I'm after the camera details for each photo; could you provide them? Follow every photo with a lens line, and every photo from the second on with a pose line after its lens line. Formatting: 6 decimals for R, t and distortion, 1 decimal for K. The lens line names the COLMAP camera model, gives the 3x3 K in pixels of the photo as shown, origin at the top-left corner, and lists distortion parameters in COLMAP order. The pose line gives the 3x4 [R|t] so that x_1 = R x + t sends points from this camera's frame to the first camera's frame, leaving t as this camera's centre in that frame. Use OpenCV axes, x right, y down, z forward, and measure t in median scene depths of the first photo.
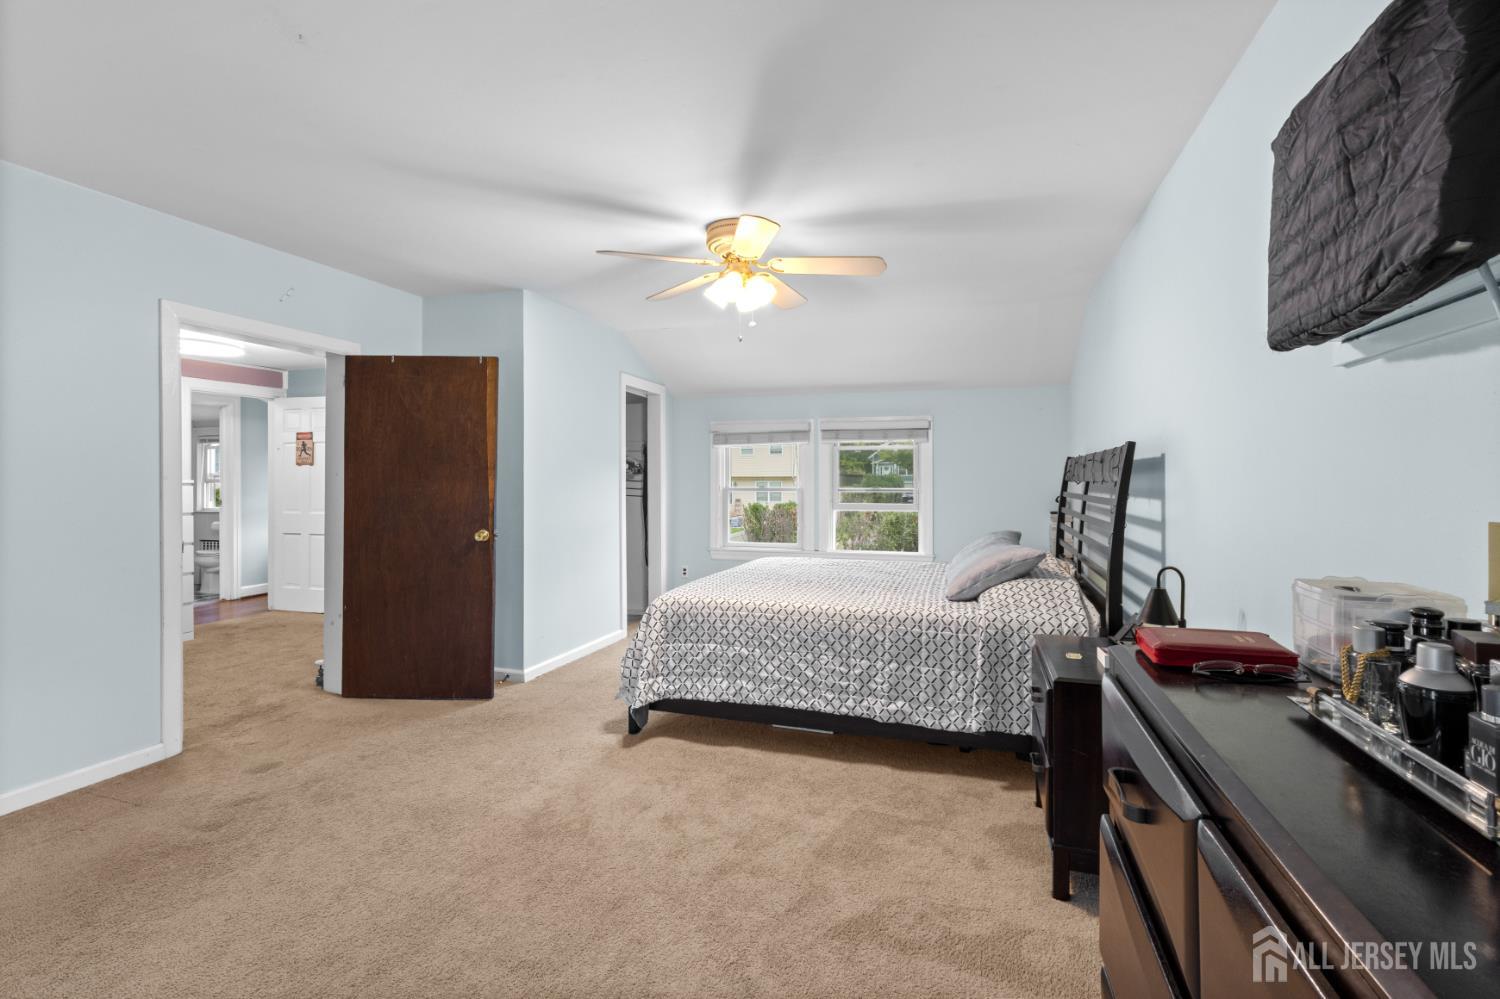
lens RADIAL K [[705.5, 0, 752.7], [0, 705.5, 475.7], [0, 0, 1]] dist [0.004084, 0.002609]
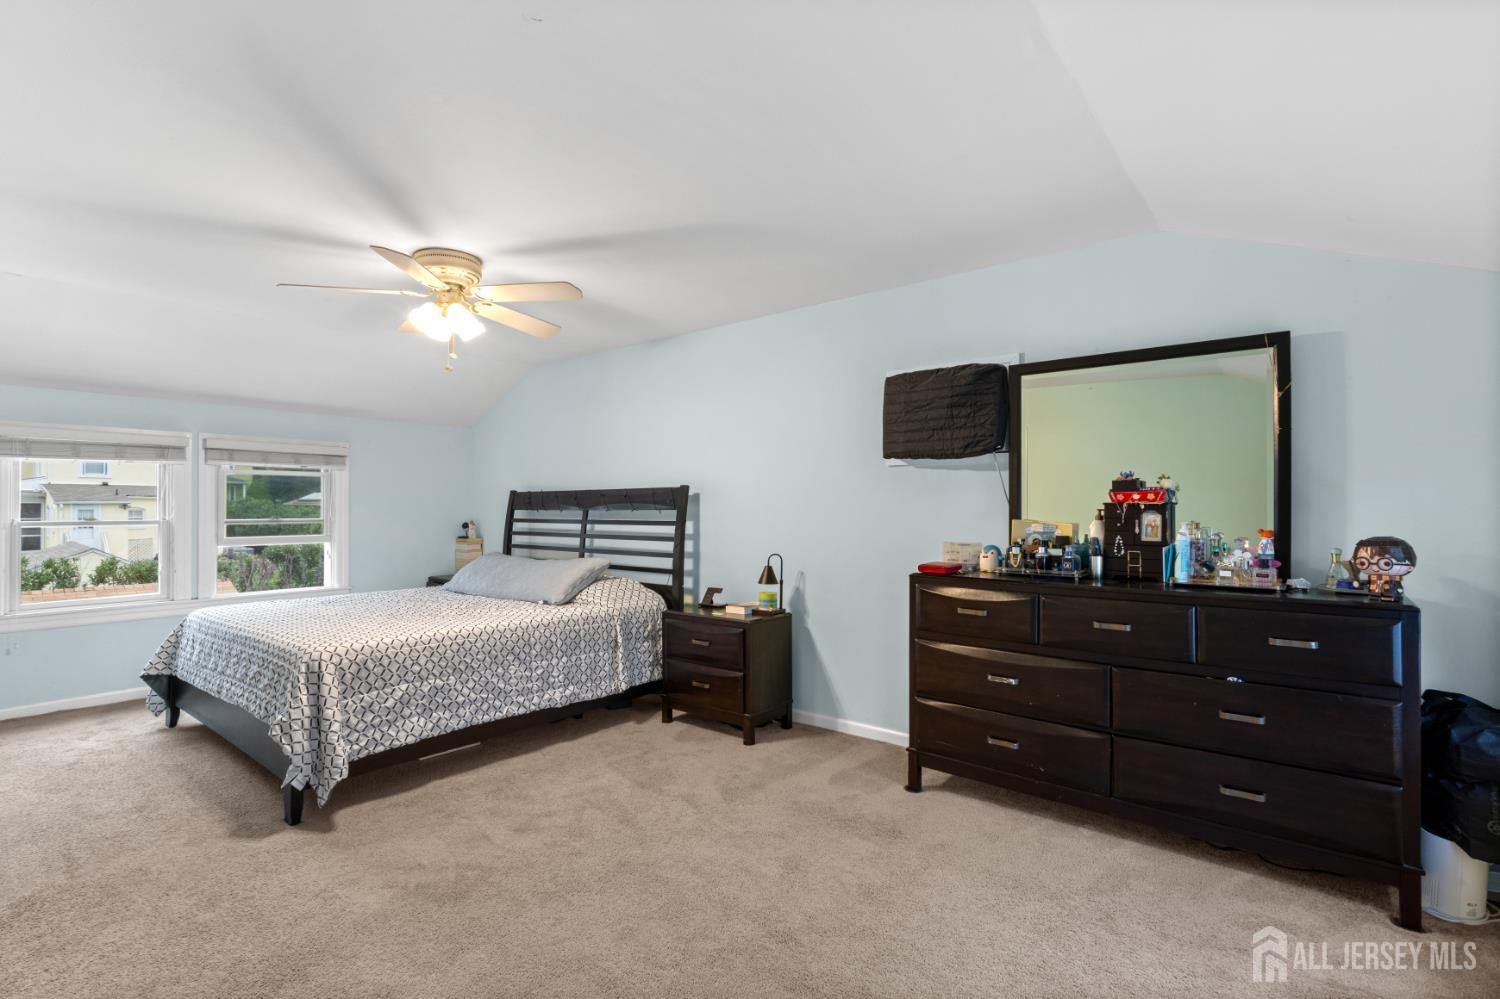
lens RADIAL K [[705.5, 0, 744.3], [0, 705.5, 504.5], [0, 0, 1]] dist [0.004084, 0.002609]
pose [[0.360993, 0.003795, 0.932561, -0.809924], [-0.003653, 0.999990, -0.002655, -0.000215], [-0.932561, -0.002448, 0.361003, 0.250501]]
